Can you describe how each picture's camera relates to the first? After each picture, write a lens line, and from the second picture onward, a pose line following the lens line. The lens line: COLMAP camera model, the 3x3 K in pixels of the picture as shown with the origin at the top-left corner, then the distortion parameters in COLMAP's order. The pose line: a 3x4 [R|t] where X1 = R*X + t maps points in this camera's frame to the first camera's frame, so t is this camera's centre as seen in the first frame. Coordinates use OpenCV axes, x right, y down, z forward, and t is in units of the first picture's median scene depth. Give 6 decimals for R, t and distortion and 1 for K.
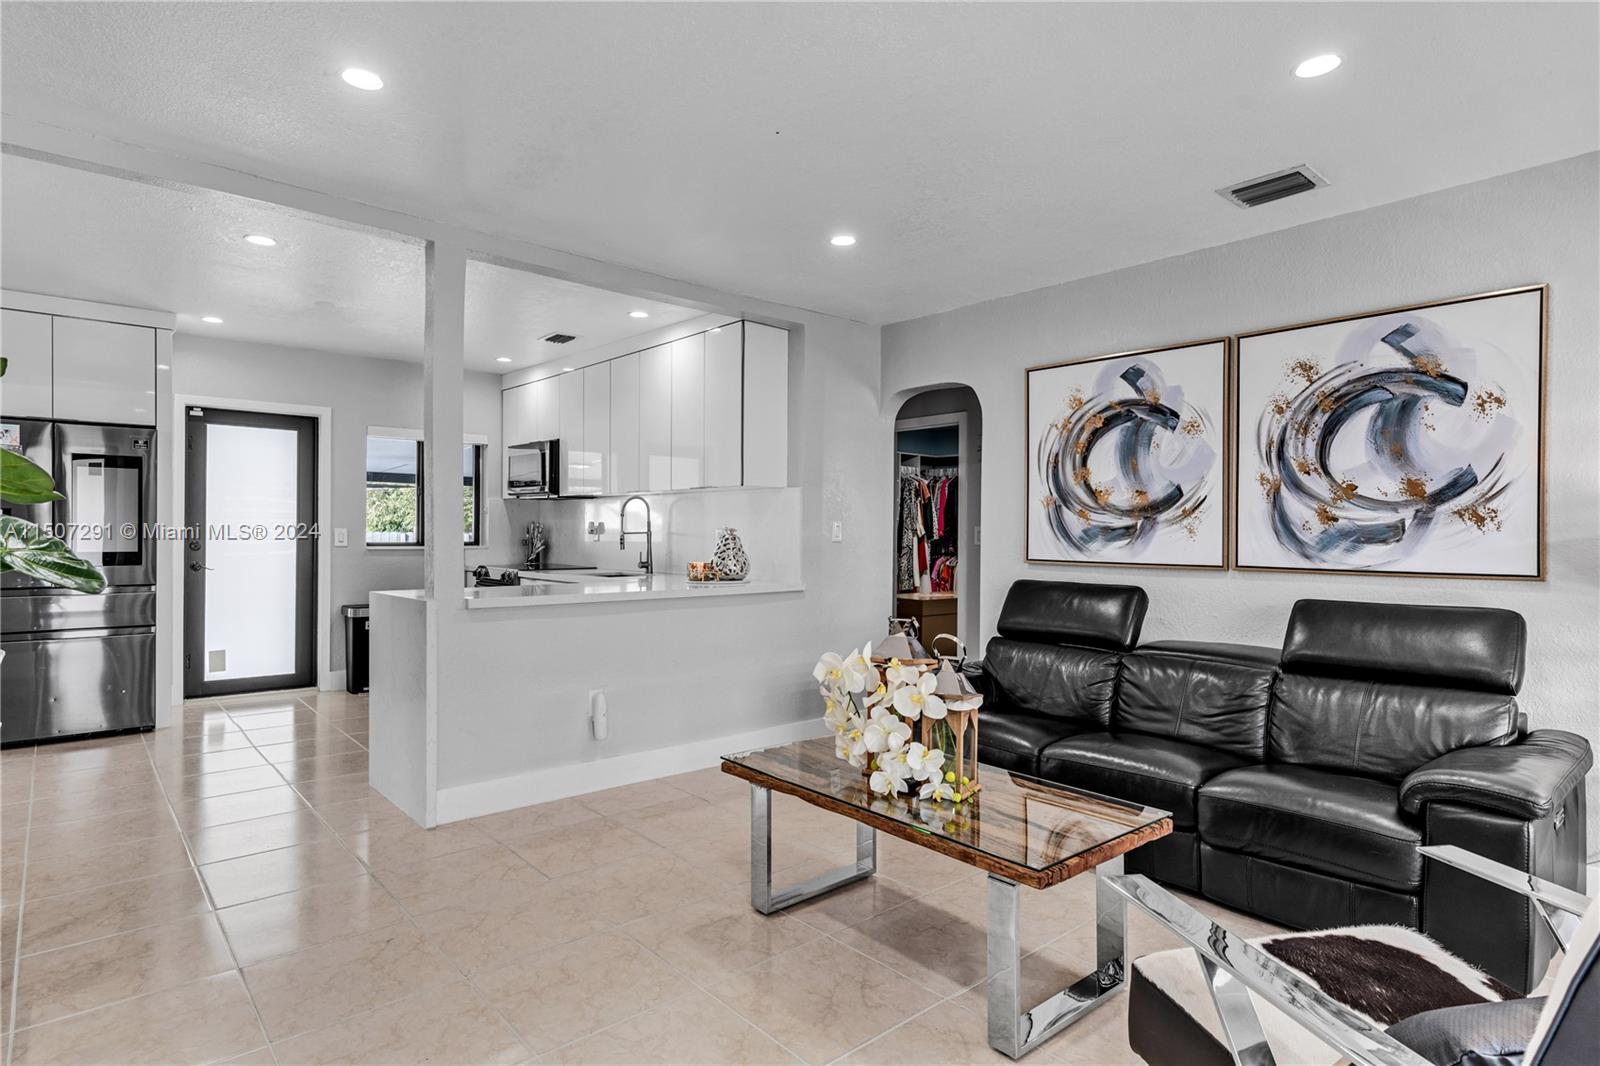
lens RADIAL K [[857.3, 0, 800.0], [0, 857.3, 533.0], [0, 0, 1]] dist [0.009179, 0.000994]
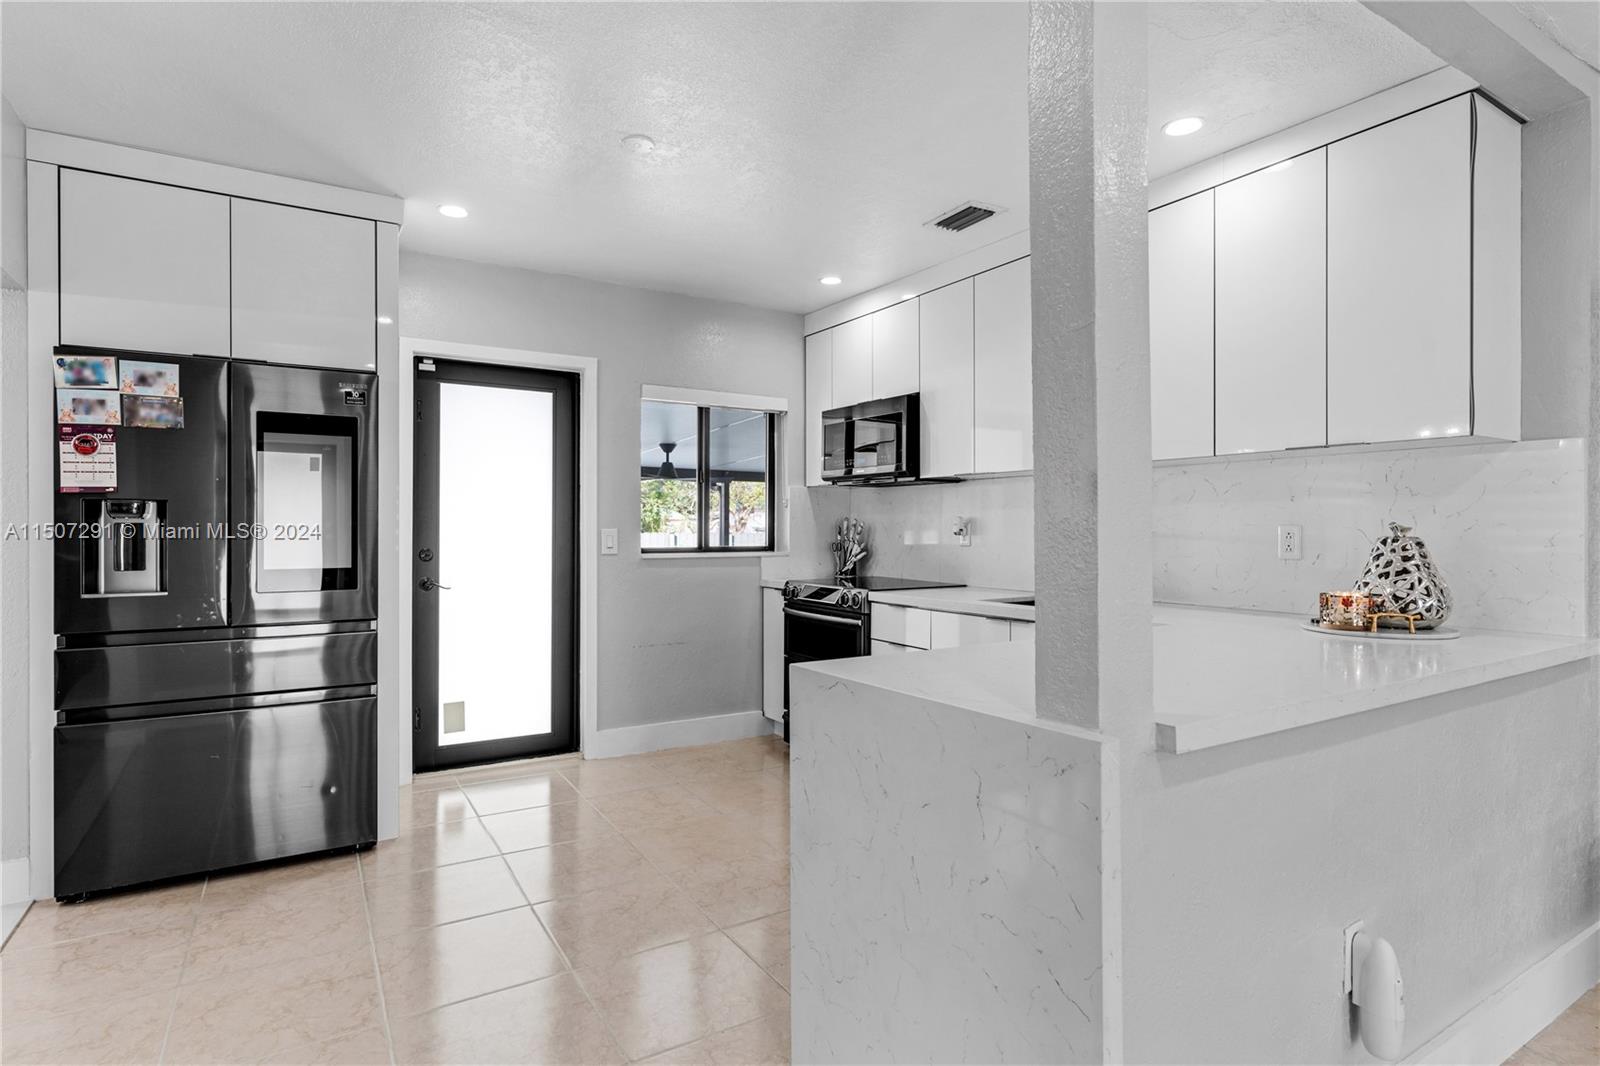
lens RADIAL K [[824.4, 0, 796.1], [0, 824.4, 530.7], [0, 0, 1]] dist [-0.003028, -0.000222]
pose [[0.985553, -0.003865, -0.169322, -0.291405], [0.003408, 0.999990, -0.002987, -0.001233], [0.169332, 0.002367, 0.985556, 0.389196]]
